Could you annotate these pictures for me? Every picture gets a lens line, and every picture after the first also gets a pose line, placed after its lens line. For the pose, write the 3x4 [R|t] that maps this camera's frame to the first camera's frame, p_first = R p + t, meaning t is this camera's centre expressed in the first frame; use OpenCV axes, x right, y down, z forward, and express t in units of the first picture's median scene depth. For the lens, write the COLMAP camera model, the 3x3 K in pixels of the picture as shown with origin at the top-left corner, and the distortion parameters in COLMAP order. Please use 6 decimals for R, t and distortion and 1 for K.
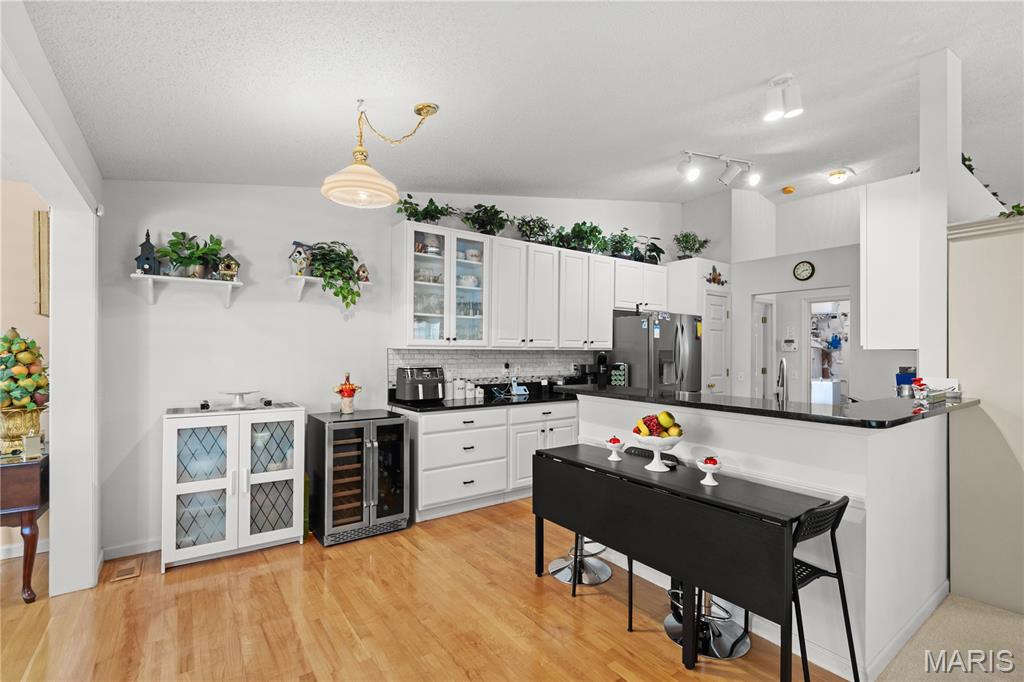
lens RADIAL K [[459.5, 0, 527.9], [0, 459.5, 344.5], [0, 0, 1]] dist [0.005146, 0.000698]
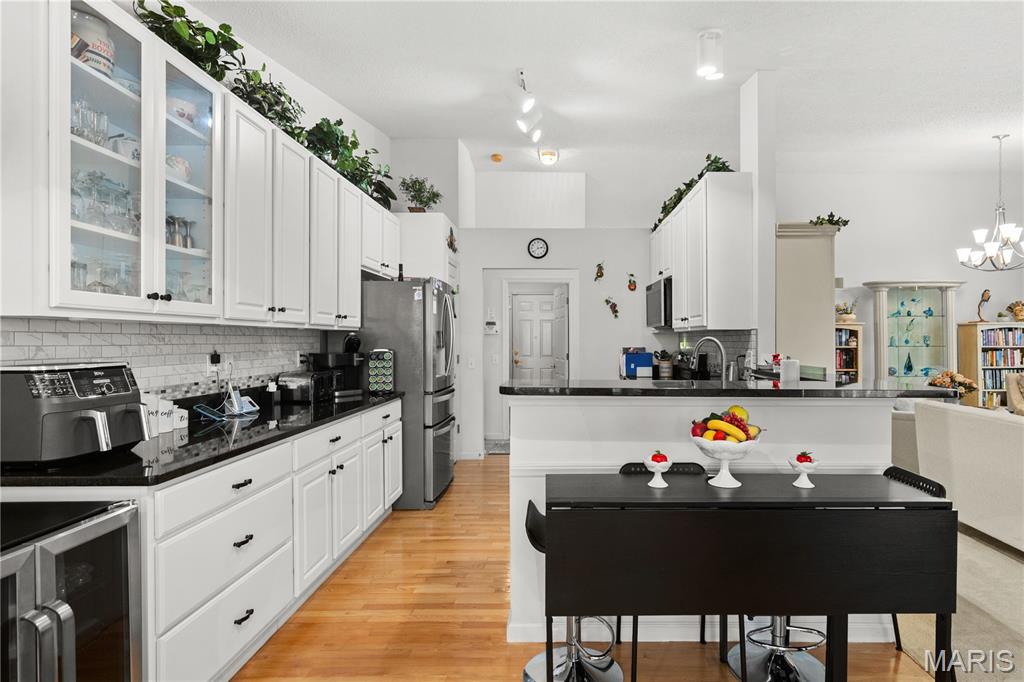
lens RADIAL K [[535.9, 0, 517.3], [0, 535.9, 342.1], [0, 0, 1]] dist [-0.006006, 0.000993]
pose [[0.600917, -0.007111, 0.799280, -0.350350], [-0.010166, 0.999812, 0.016538, 0.016776], [-0.799247, -0.018064, 0.600731, 0.428005]]
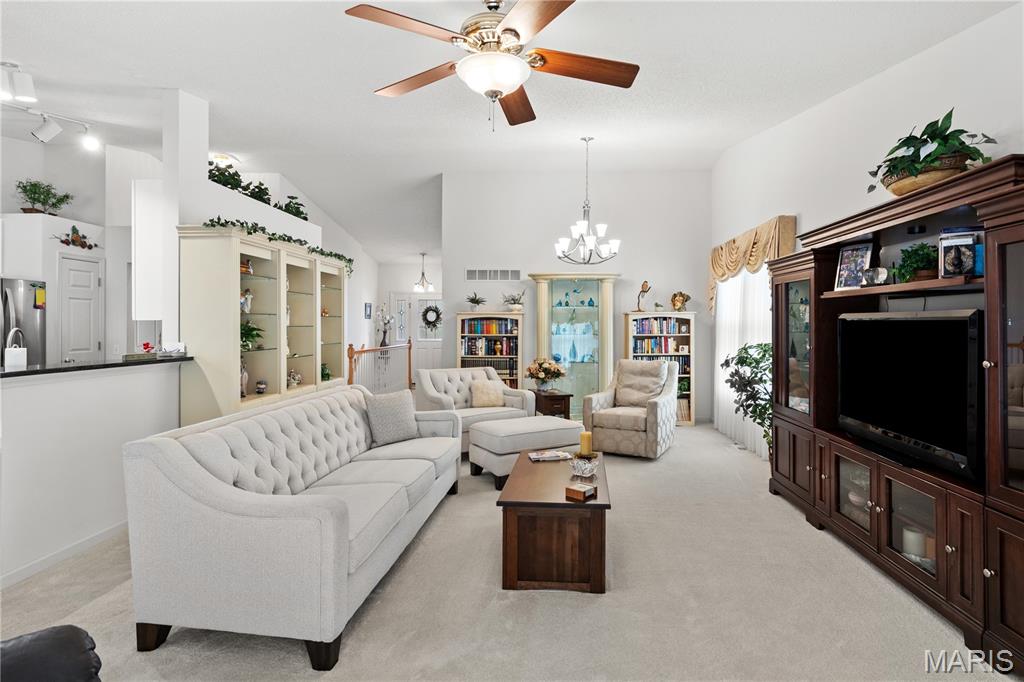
lens RADIAL K [[518.8, 0, 531.1], [0, 518.8, 325.0], [0, 0, 1]] dist [-0.003347, 0.001015]
pose [[0.621084, -0.002806, 0.783739, 0.218326], [-0.011686, 0.999849, 0.012840, -0.004092], [-0.783657, -0.017133, 0.620958, -0.412870]]
